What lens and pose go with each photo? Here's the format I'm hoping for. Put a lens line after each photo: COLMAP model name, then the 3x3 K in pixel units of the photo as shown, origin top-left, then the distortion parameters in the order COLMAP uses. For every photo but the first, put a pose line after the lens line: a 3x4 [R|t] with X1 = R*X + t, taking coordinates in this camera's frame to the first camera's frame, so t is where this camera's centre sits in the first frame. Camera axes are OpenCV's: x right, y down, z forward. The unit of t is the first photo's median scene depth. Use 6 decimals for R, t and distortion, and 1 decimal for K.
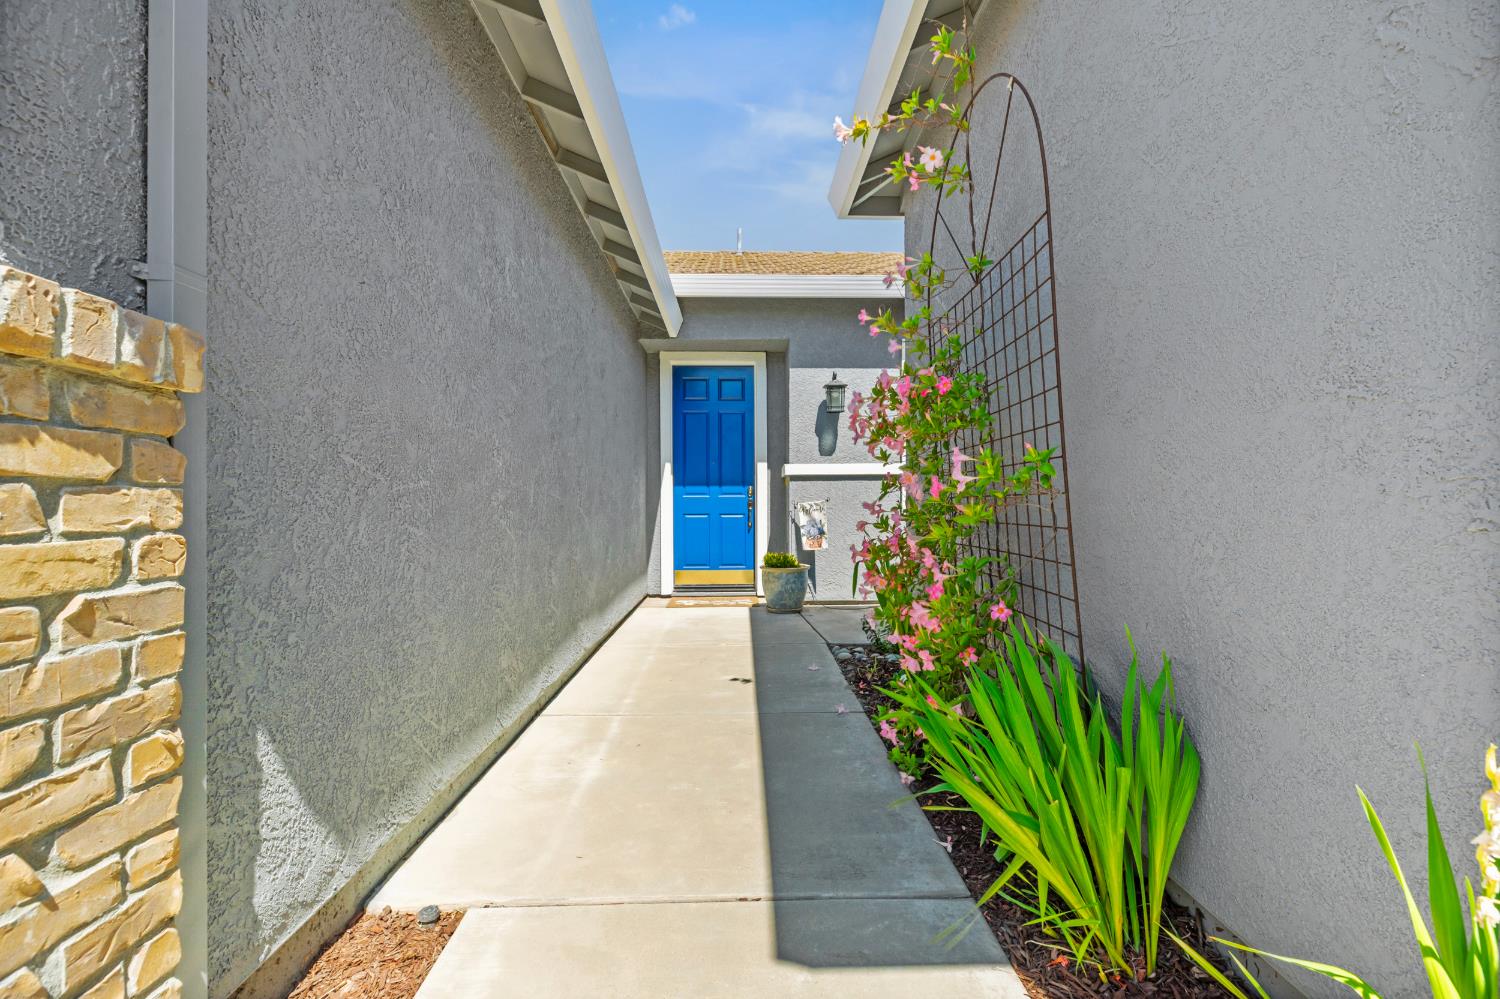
lens RADIAL K [[696.6, 0, 750.0], [0, 696.6, 499.5], [0, 0, 1]] dist [-0.001132, -0.000401]
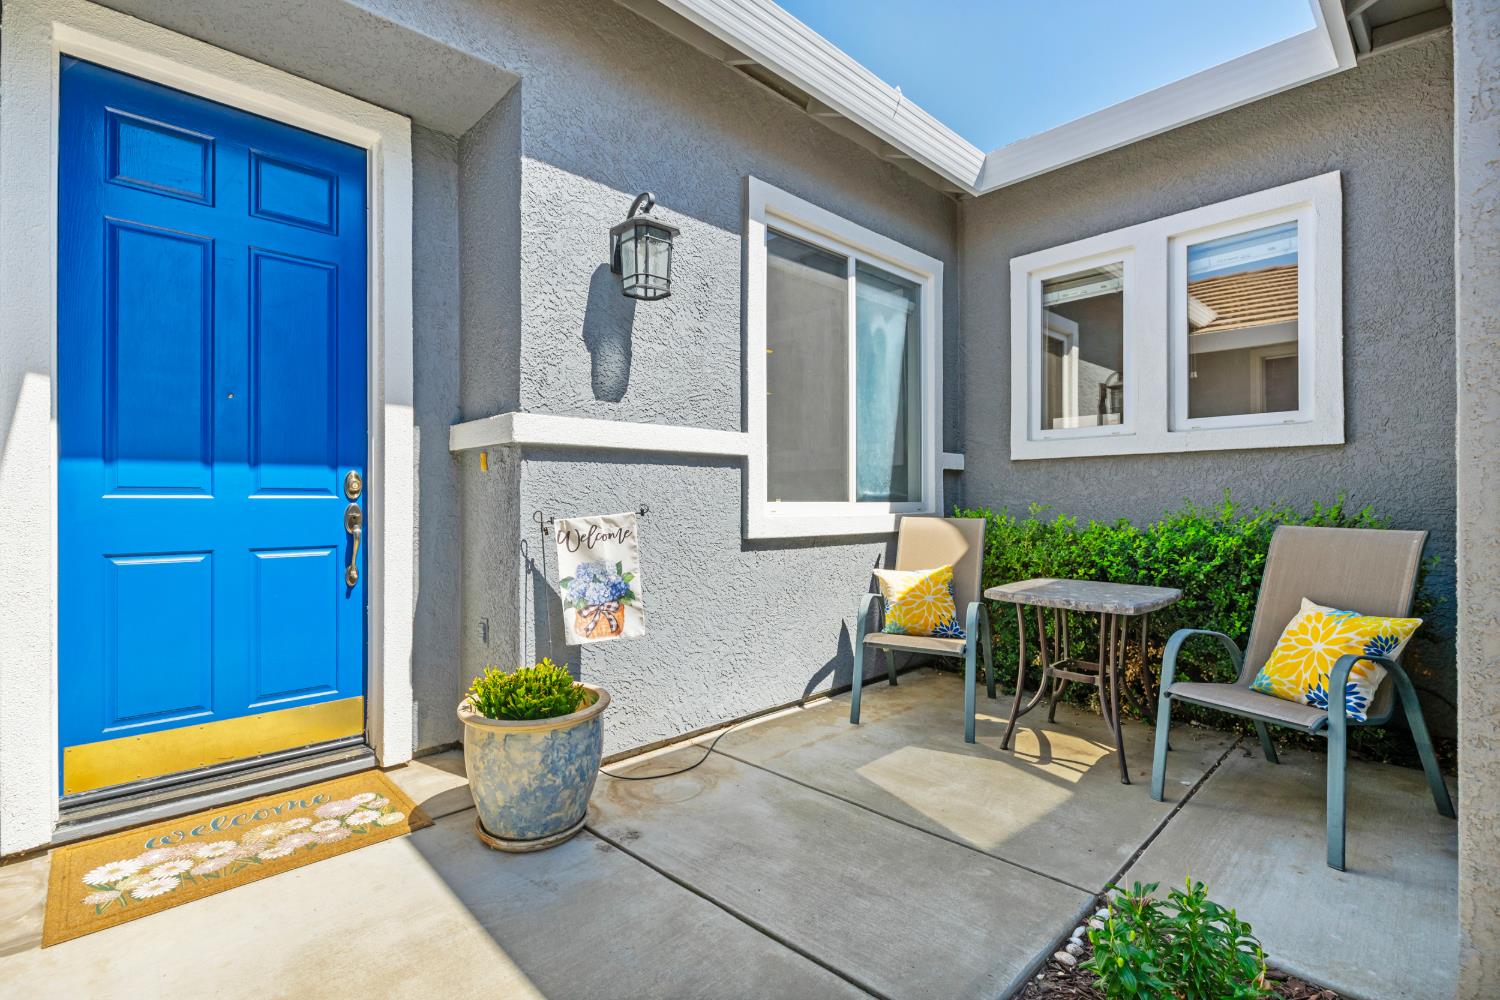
lens RADIAL K [[696.6, 0, 750.0], [0, 696.6, 500.0], [0, 0, 1]] dist [-0.001132, -0.000401]
pose [[0.735456, 0.009085, 0.677511, -0.103772], [-0.012170, 0.999926, -0.000198, -0.006140], [-0.677463, -0.008100, 0.735512, 0.644410]]
